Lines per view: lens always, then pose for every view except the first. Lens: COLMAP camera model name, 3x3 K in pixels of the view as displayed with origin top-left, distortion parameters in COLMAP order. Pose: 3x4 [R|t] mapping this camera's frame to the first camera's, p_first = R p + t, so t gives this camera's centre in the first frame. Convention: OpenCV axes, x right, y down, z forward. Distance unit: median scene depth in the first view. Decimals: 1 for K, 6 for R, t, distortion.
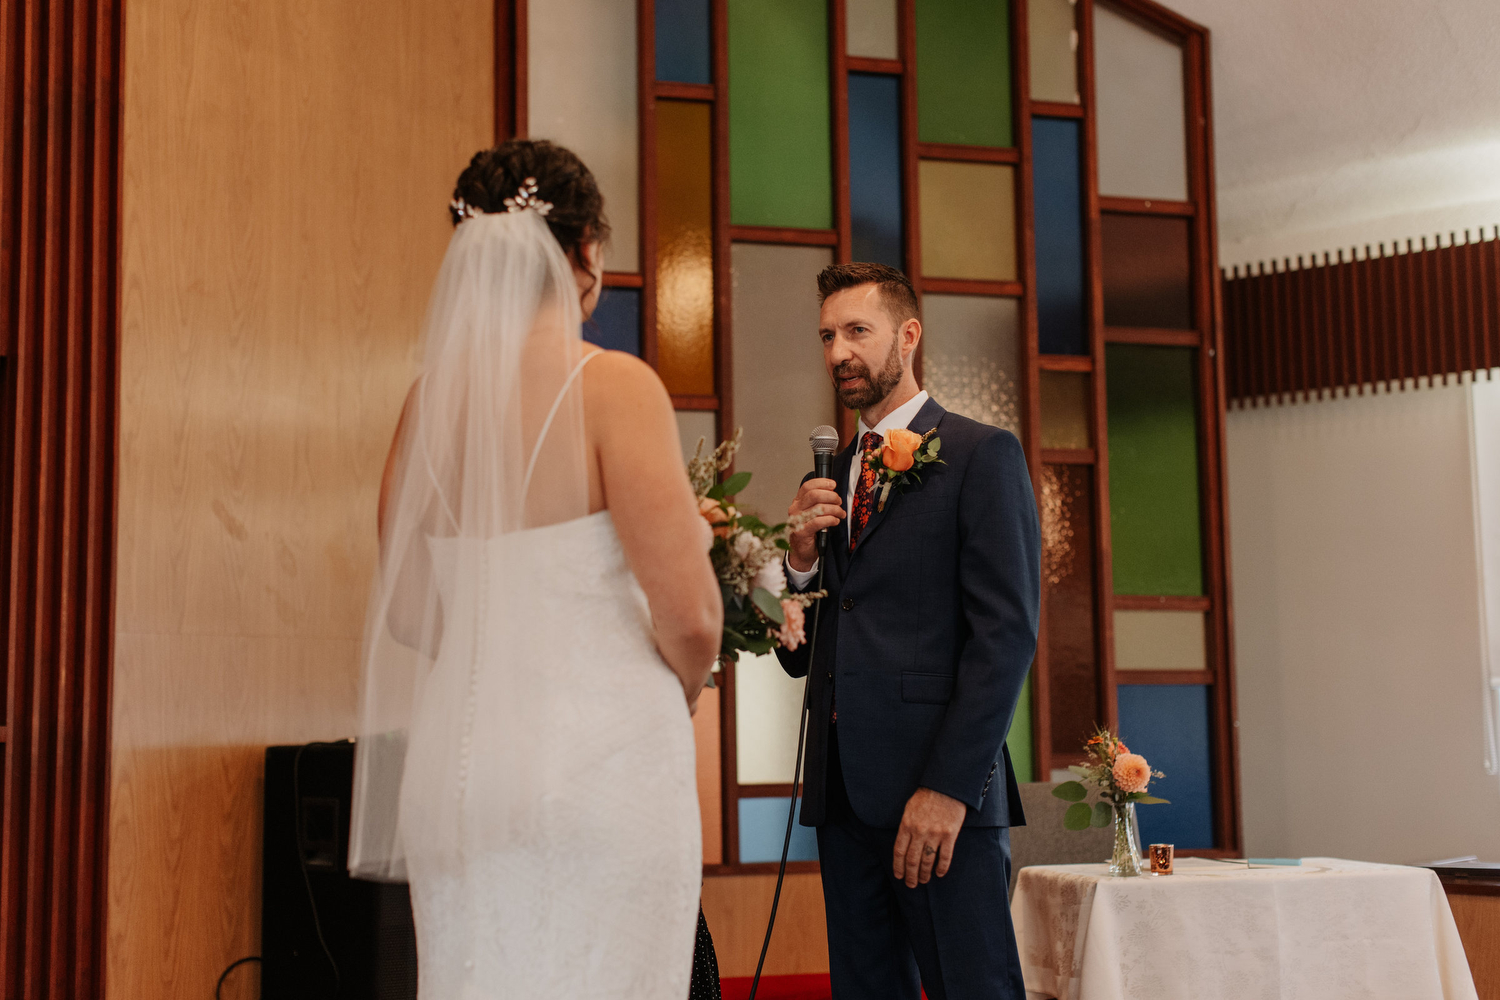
lens RADIAL K [[2176.5, 0, 750.0], [0, 2176.5, 500.0], [0, 0, 1]] dist [0.024369, -0.065524]
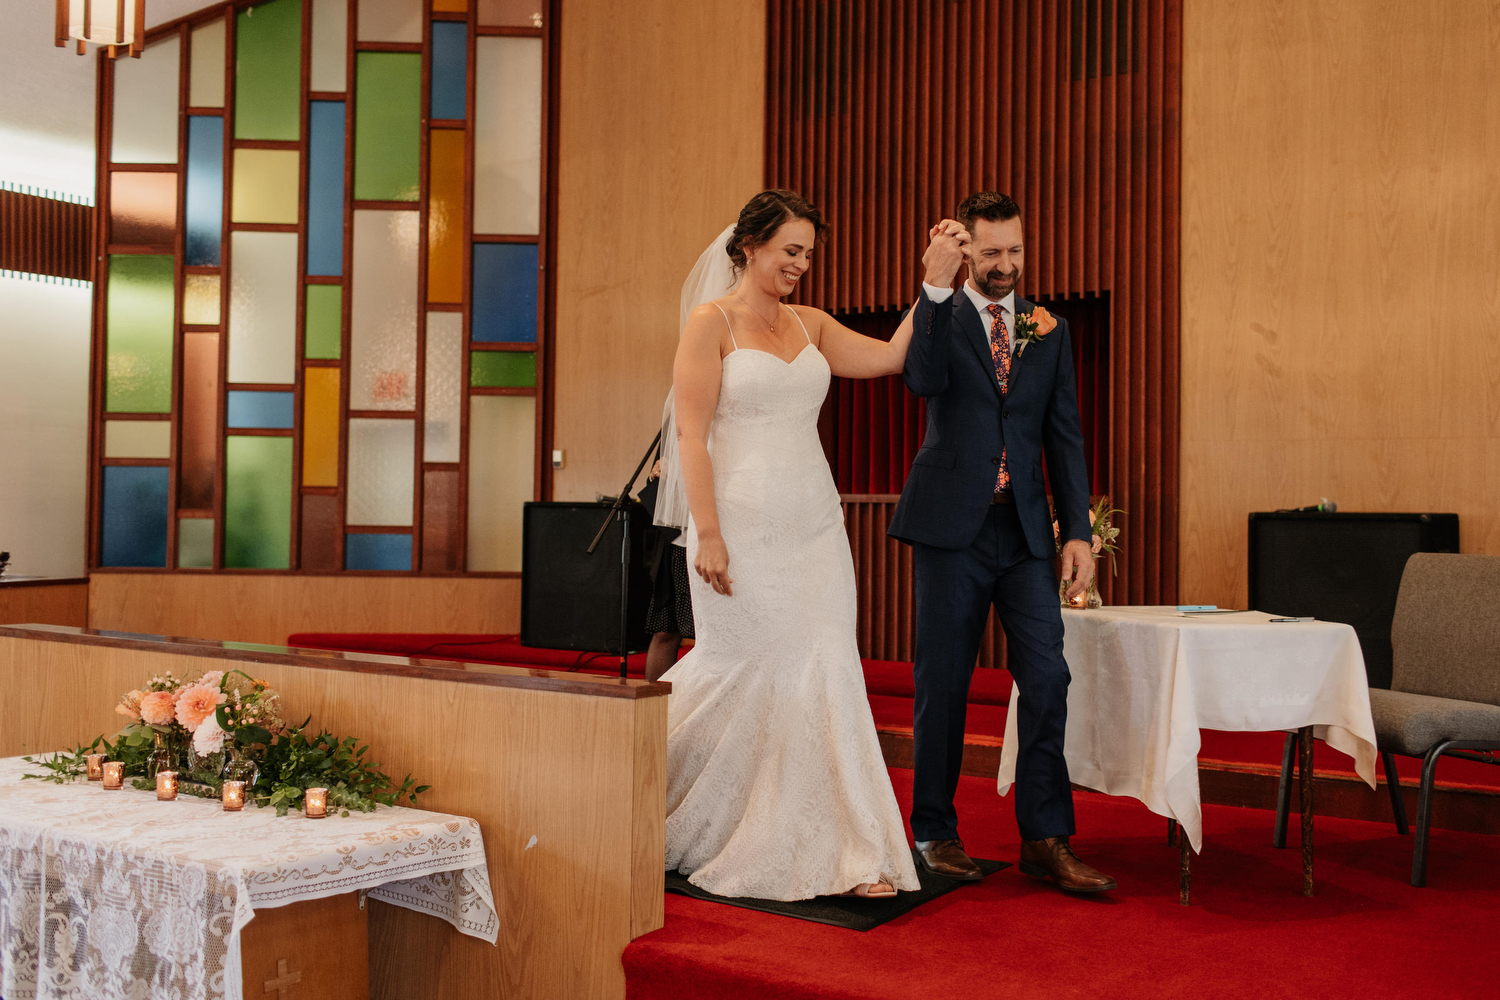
lens RADIAL K [[1511.6, 0, 770.3], [0, 1511.6, 494.3], [0, 0, 1]] dist [-0.000739, 0.009093]
pose [[0.120744, 0.003392, -0.992678, 0.786509], [0.091500, 0.995699, 0.014532, 0.052458], [0.988458, -0.092585, 0.119914, 0.518332]]
